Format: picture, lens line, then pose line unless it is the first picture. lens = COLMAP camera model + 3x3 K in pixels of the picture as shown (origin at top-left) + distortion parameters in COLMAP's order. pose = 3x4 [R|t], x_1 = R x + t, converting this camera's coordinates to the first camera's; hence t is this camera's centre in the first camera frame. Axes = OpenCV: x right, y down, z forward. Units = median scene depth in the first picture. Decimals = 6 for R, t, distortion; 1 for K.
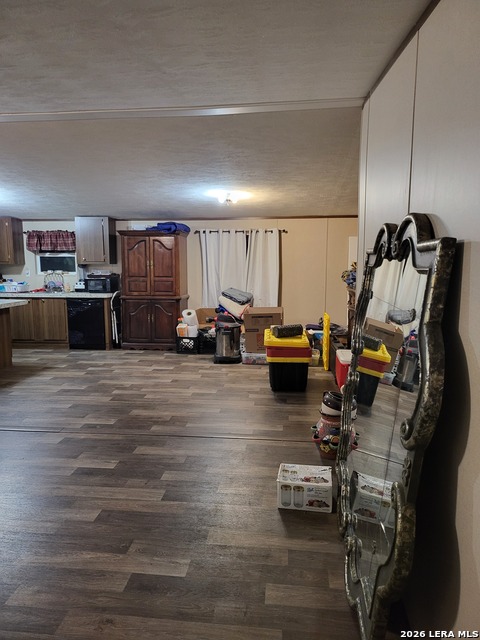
lens RADIAL K [[445.6, 0, 244.6], [0, 445.6, 317.4], [0, 0, 1]] dist [0.070733, -0.070452]
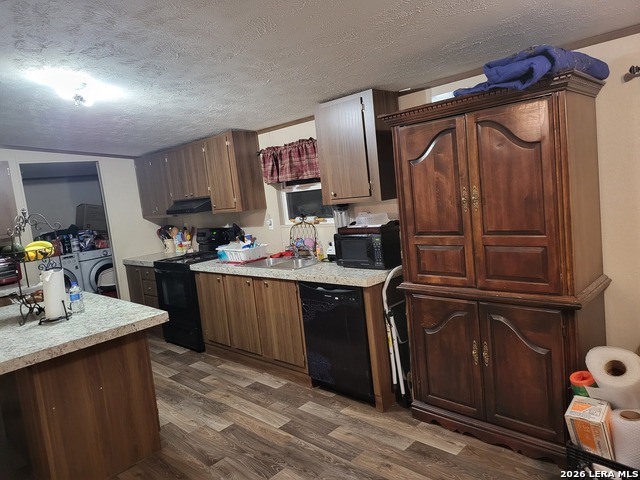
lens RADIAL K [[445.6, 0, 316.2], [0, 445.6, 229.6], [0, 0, 1]] dist [0.070733, -0.070452]
pose [[0.779145, -0.026508, -0.626282, -0.088724], [0.032245, 0.999478, -0.002189, -0.095687], [0.626013, -0.018489, 0.779593, 0.652211]]
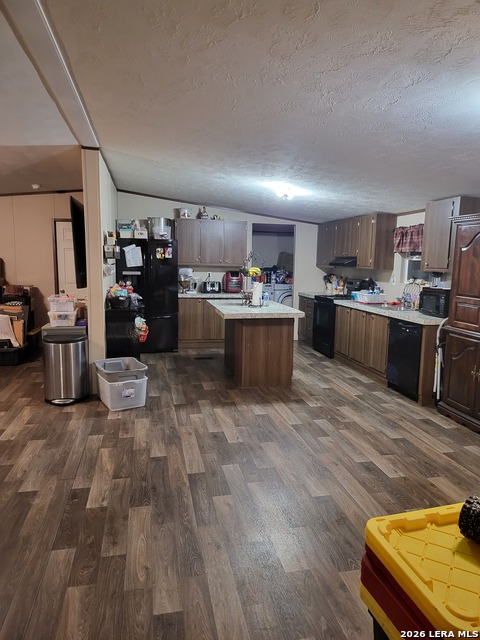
lens RADIAL K [[445.6, 0, 244.6], [0, 445.6, 317.4], [0, 0, 1]] dist [0.070733, -0.070452]
pose [[0.316818, 0.129470, -0.939608, 0.210059], [-0.138141, 0.986375, 0.089336, -0.075453], [0.938373, 0.101496, 0.330387, 0.543452]]
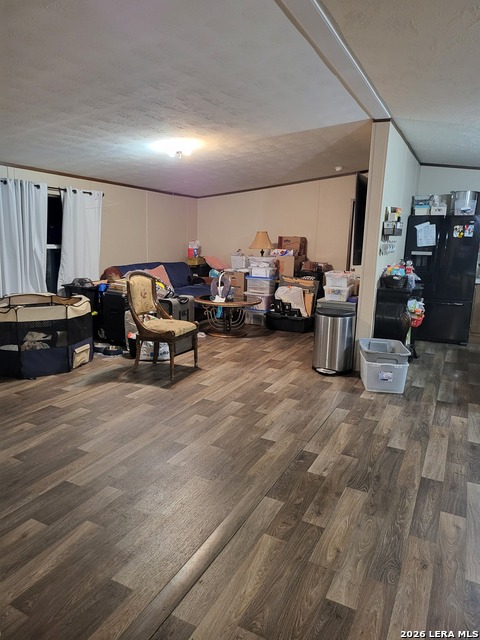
lens RADIAL K [[441.8, 0, 240.0], [0, 441.8, 320.0], [0, 0, 1]] dist [0.071436, -0.068564]
pose [[-0.359153, 0.166300, -0.918343, 0.190738], [-0.148328, 0.961318, 0.232091, -0.075160], [0.921416, 0.219572, -0.320593, 0.601346]]
